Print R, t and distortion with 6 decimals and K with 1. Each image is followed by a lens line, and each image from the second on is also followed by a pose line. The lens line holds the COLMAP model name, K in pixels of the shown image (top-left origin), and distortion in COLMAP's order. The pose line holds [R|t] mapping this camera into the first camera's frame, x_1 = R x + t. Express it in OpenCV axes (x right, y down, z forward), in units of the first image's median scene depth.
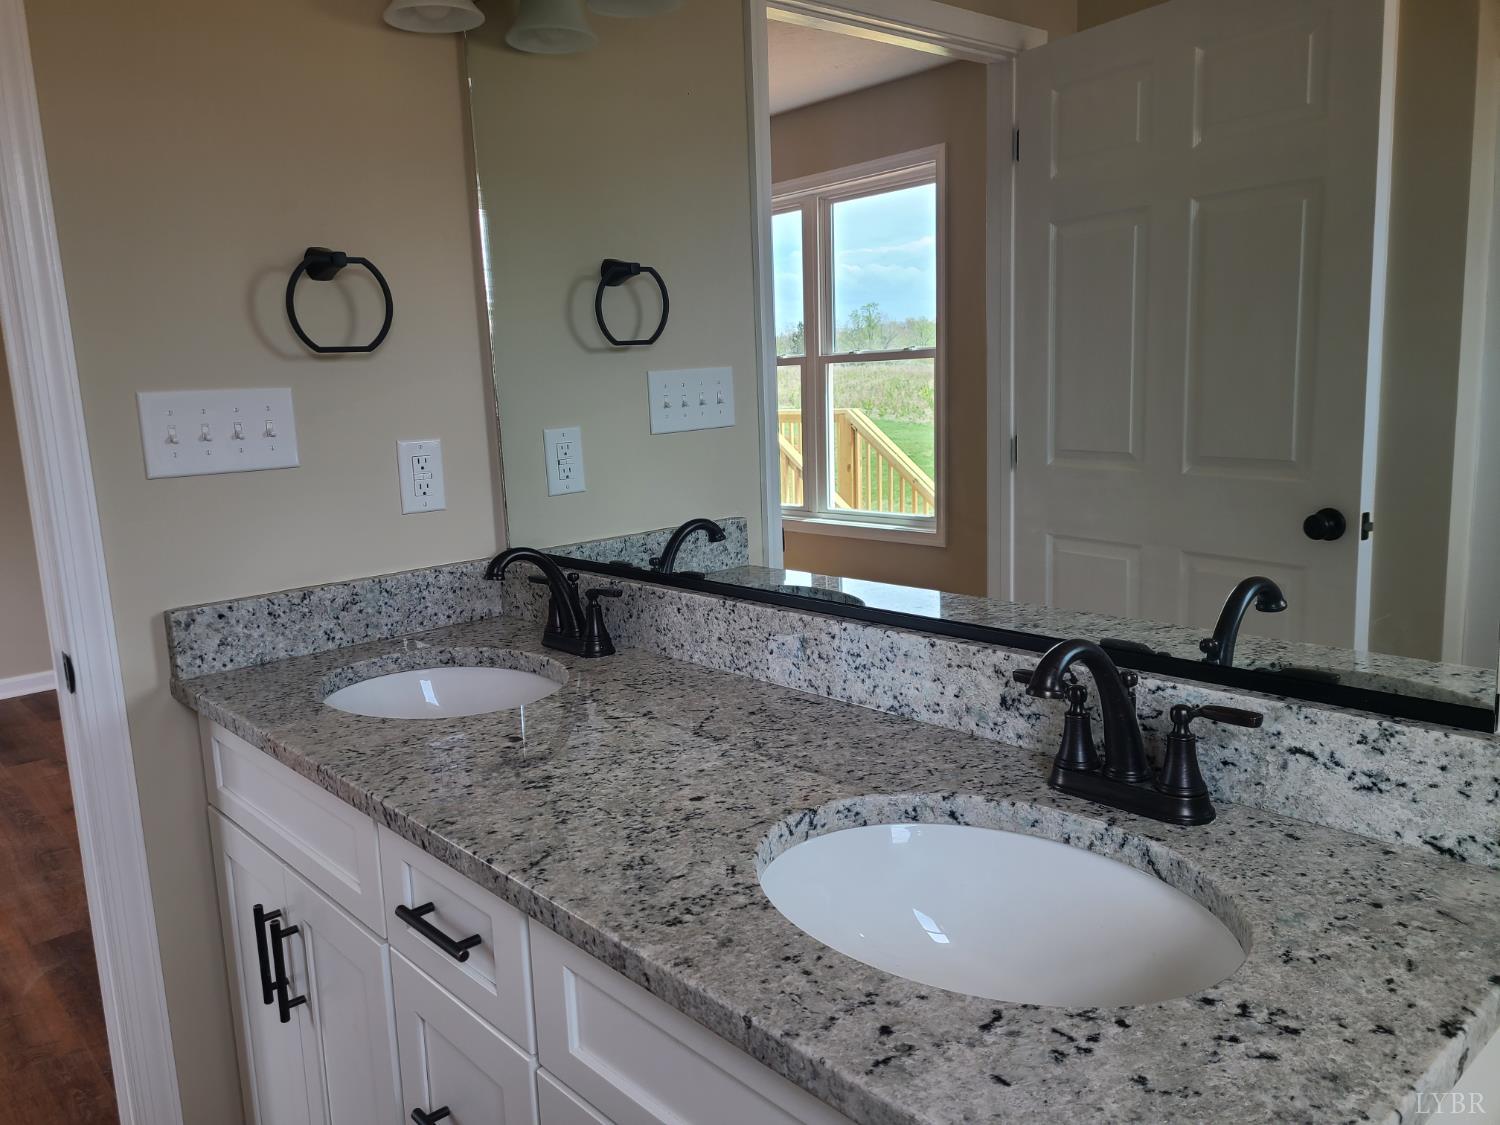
lens RADIAL K [[1130.2, 0, 749.3], [0, 1130.2, 564.2], [0, 0, 1]] dist [0.048093, -0.024576]
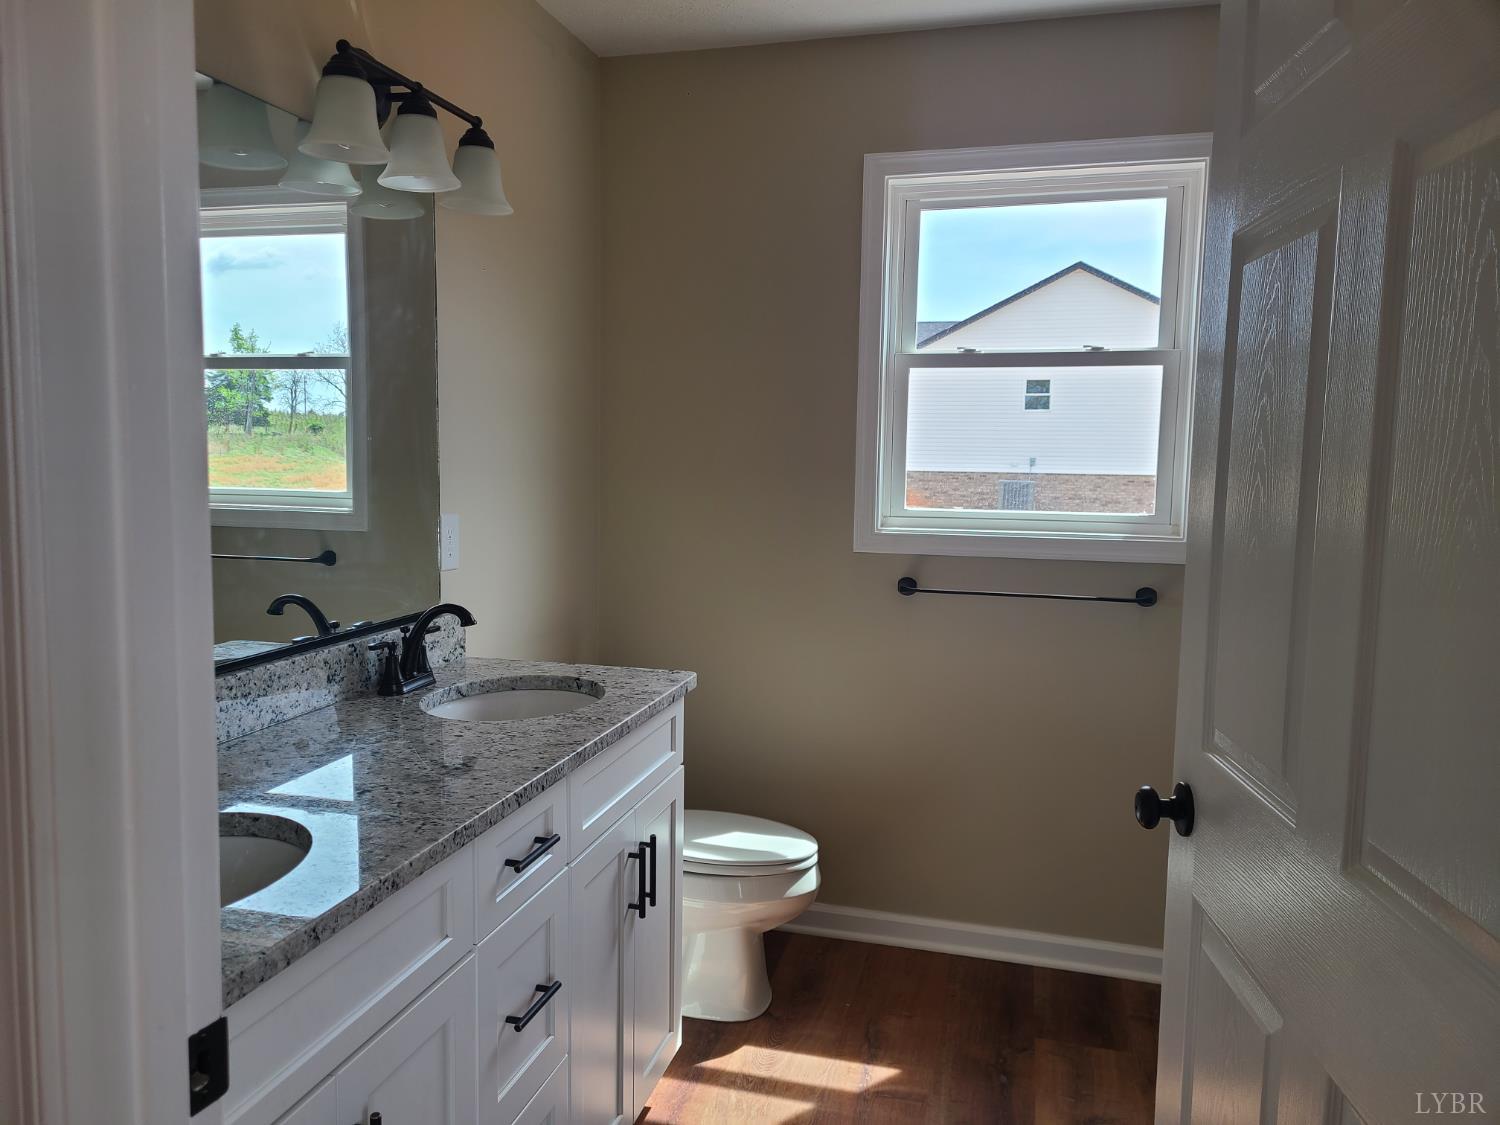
lens RADIAL K [[1130.2, 0, 749.1], [0, 1130.2, 564.1], [0, 0, 1]] dist [0.048093, -0.024576]
pose [[-0.561260, -0.046862, 0.826312, -1.430883], [0.147621, 0.976718, 0.155660, -0.203661], [-0.814368, 0.209347, -0.541275, 1.307770]]
